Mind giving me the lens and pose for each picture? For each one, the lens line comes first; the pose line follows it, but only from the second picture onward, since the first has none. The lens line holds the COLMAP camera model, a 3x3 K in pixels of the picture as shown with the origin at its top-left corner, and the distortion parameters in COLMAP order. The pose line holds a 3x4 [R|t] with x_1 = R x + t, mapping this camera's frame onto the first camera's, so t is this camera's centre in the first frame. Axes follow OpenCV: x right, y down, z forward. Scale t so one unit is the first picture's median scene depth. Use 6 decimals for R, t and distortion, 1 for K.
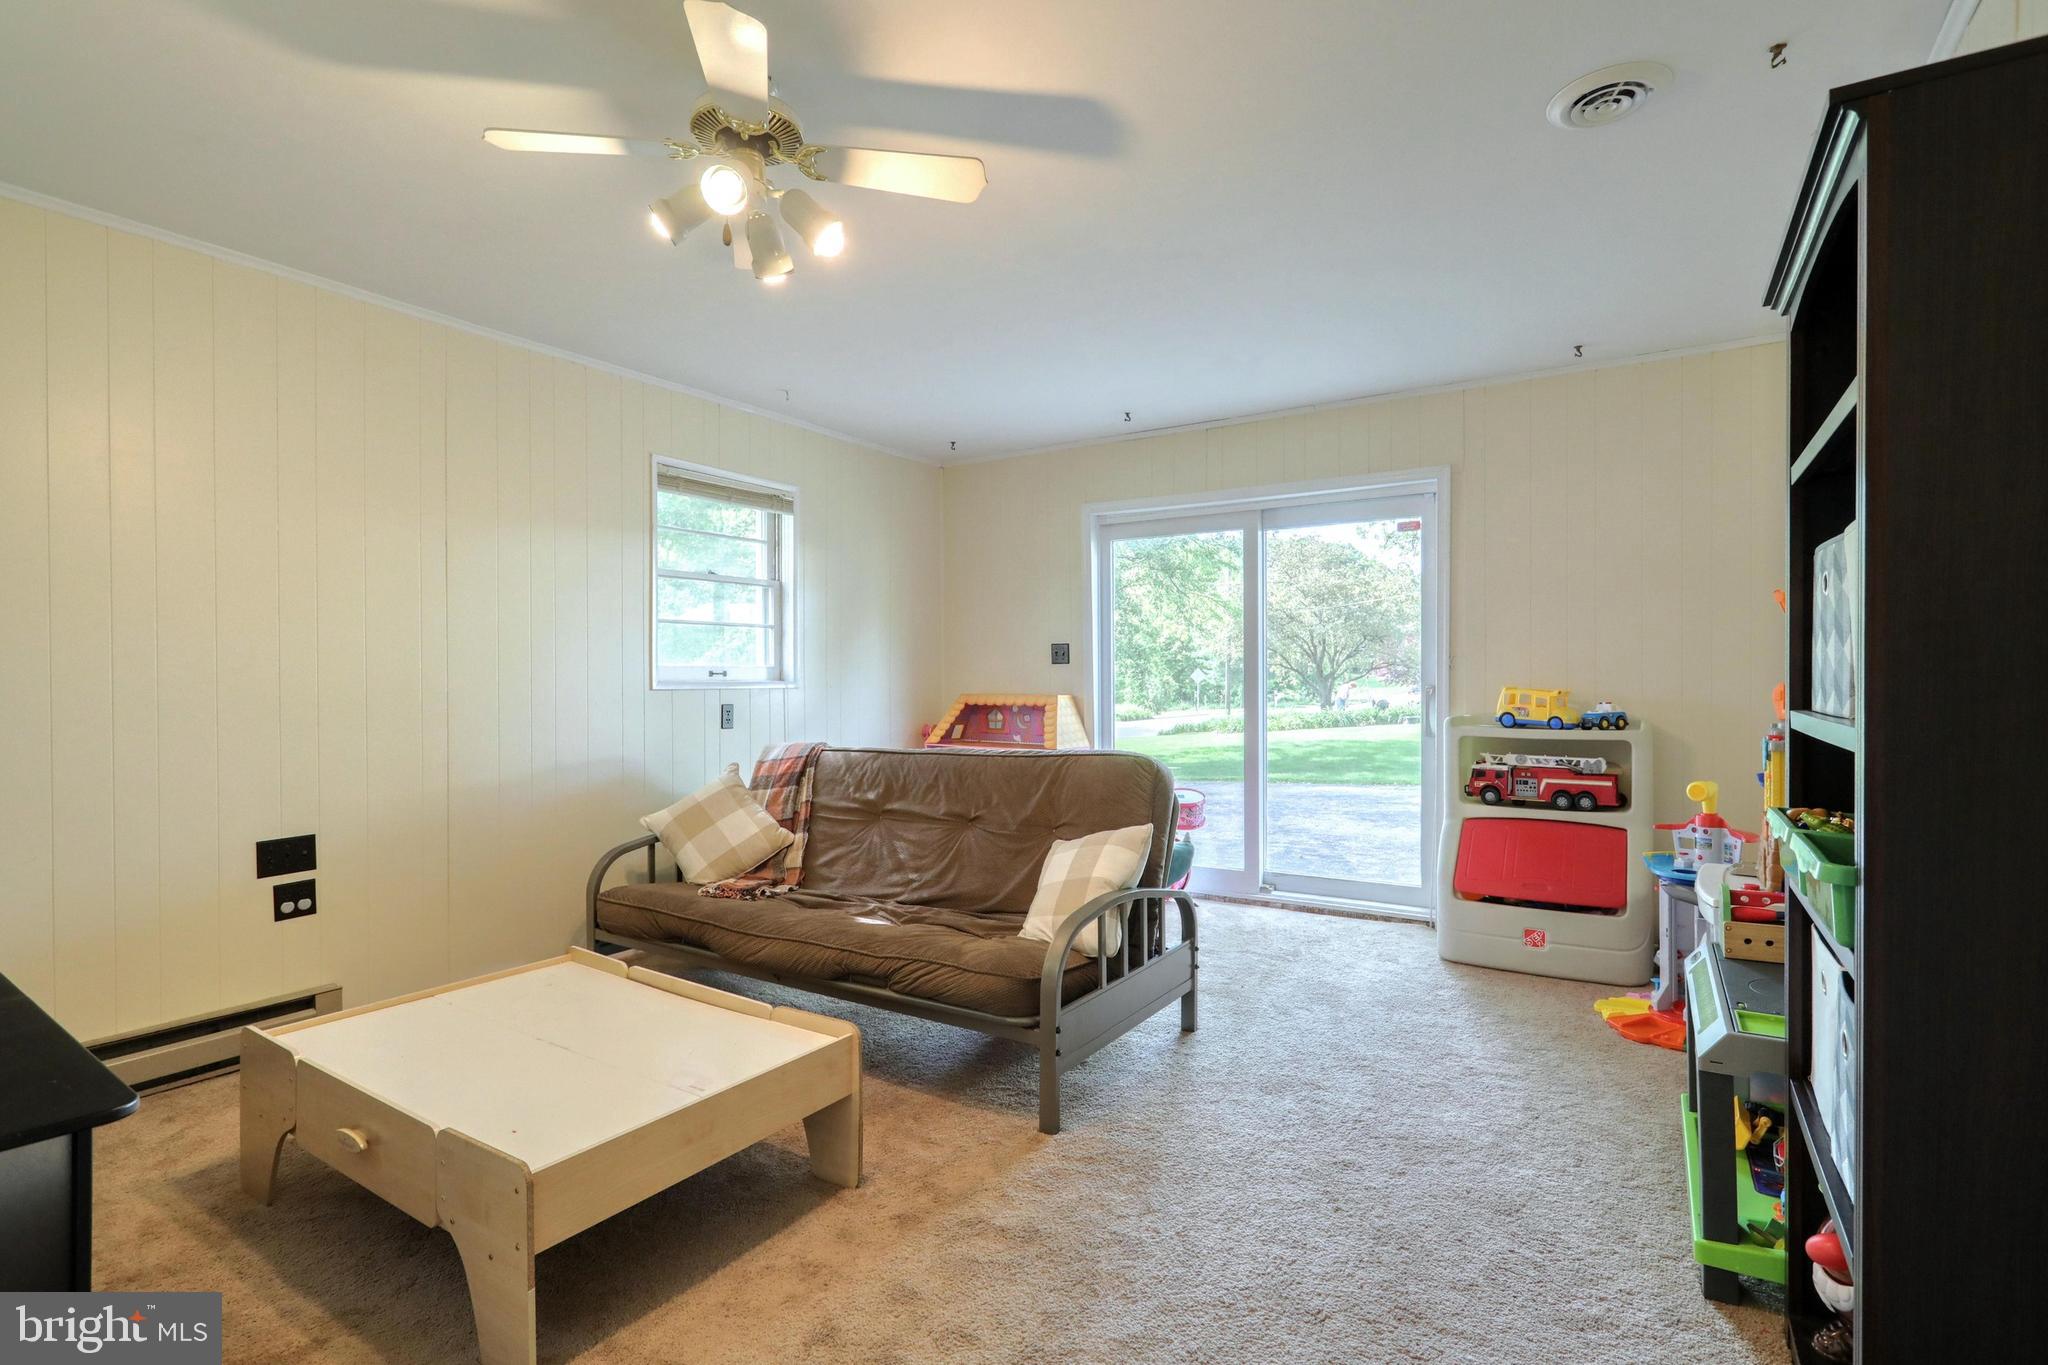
lens RADIAL K [[976.1, 0, 1022.2], [0, 976.1, 683.3], [0, 0, 1]] dist [0.001226, -0.001345]
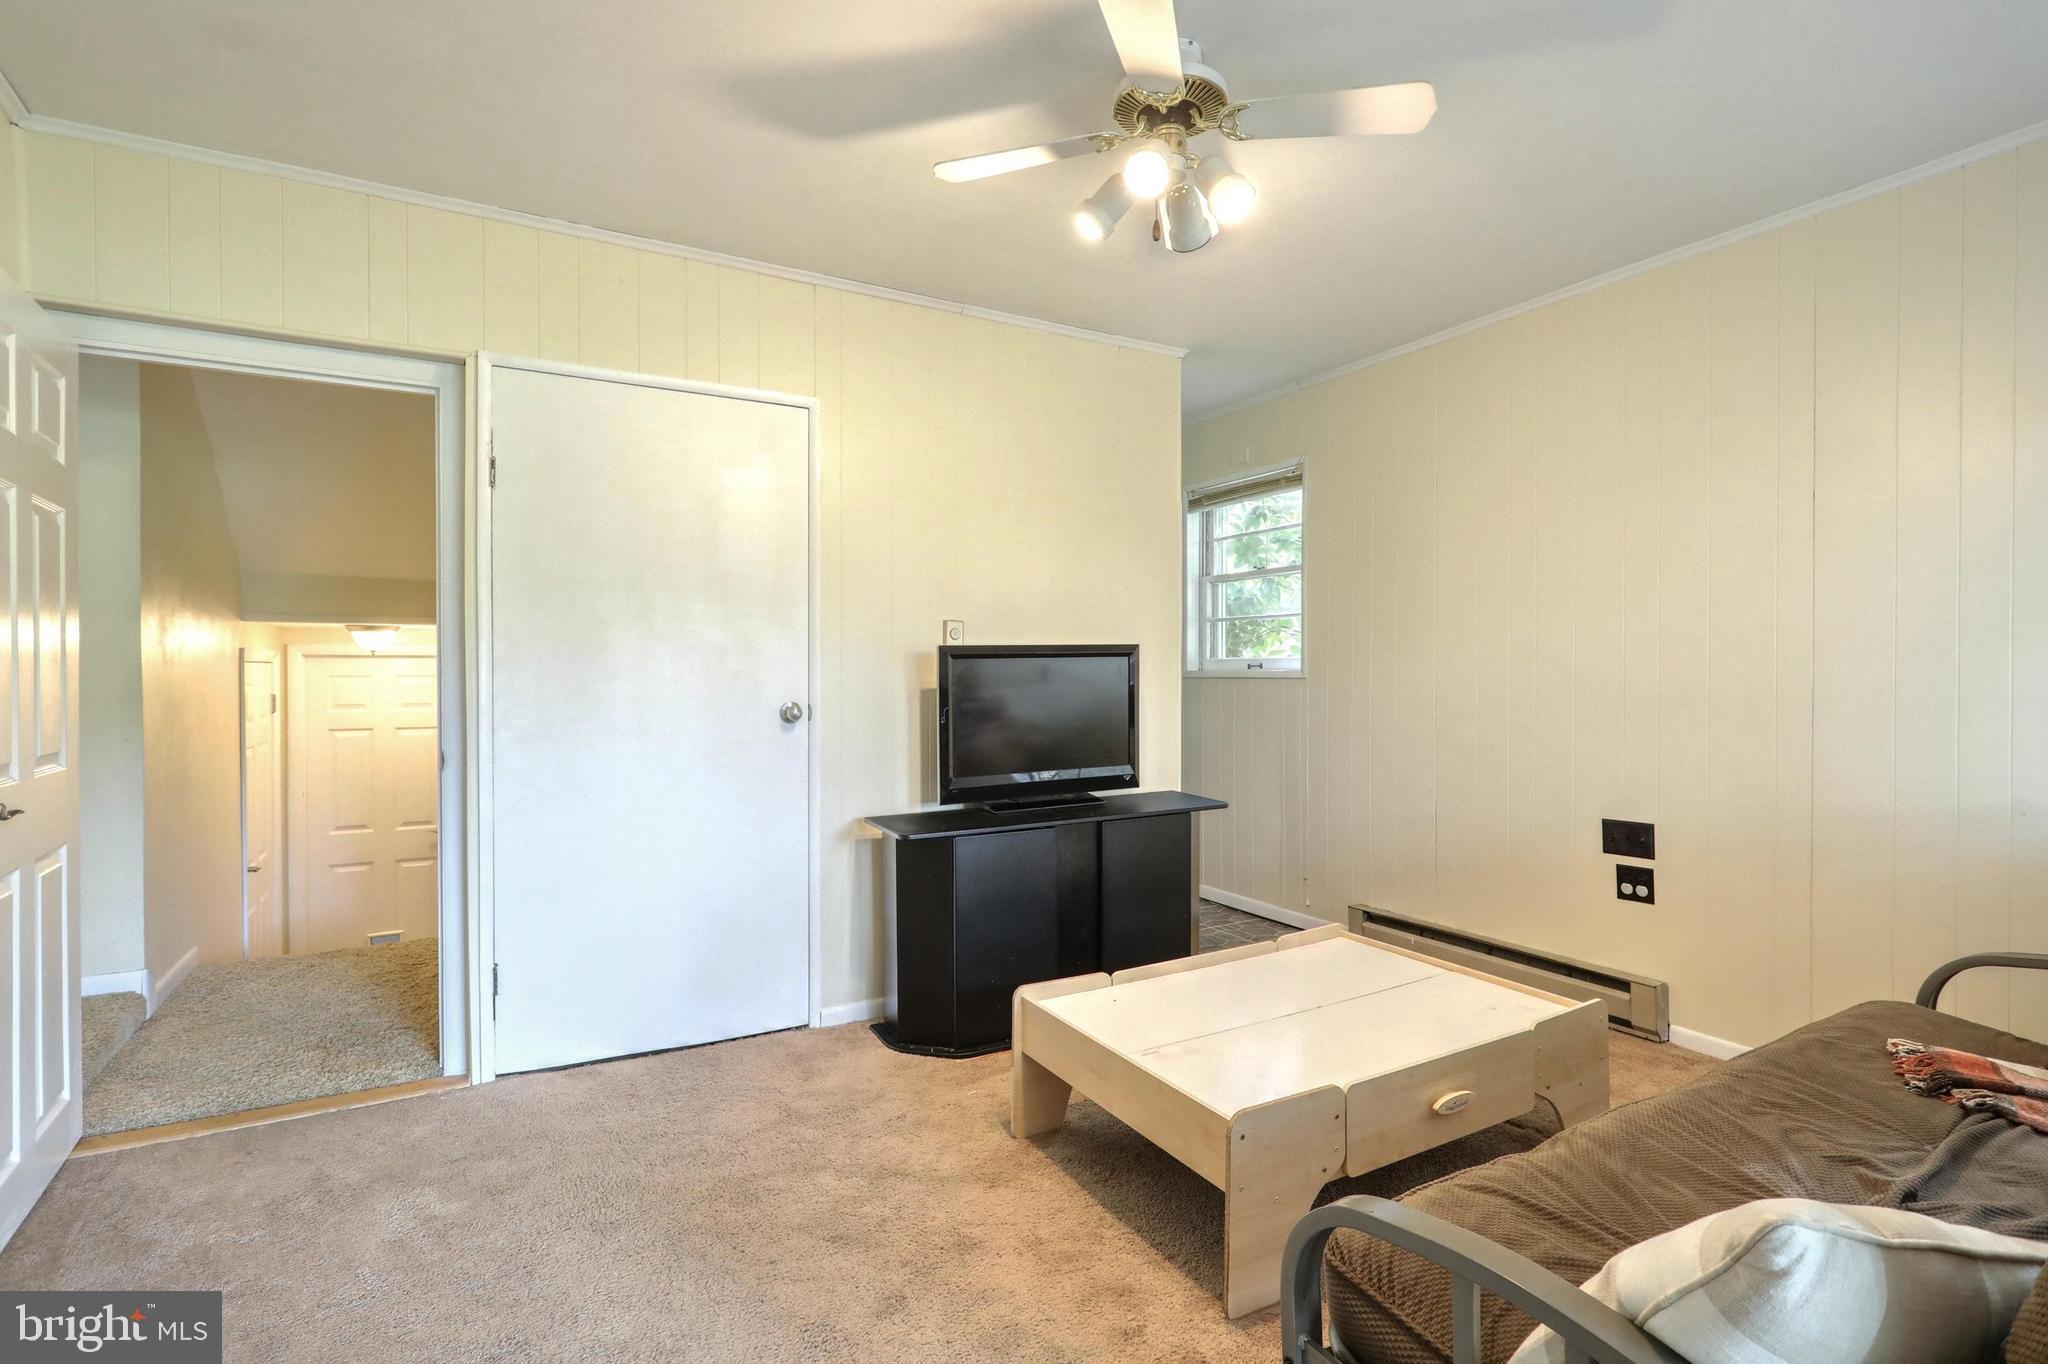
lens RADIAL K [[976.1, 0, 1027.3], [0, 976.1, 672.7], [0, 0, 1]] dist [0.001226, -0.001345]
pose [[-0.471908, 0.010627, -0.881584, 0.447577], [0.004379, 0.999943, 0.009709, -0.010033], [0.881637, 0.000722, -0.471928, 0.928214]]
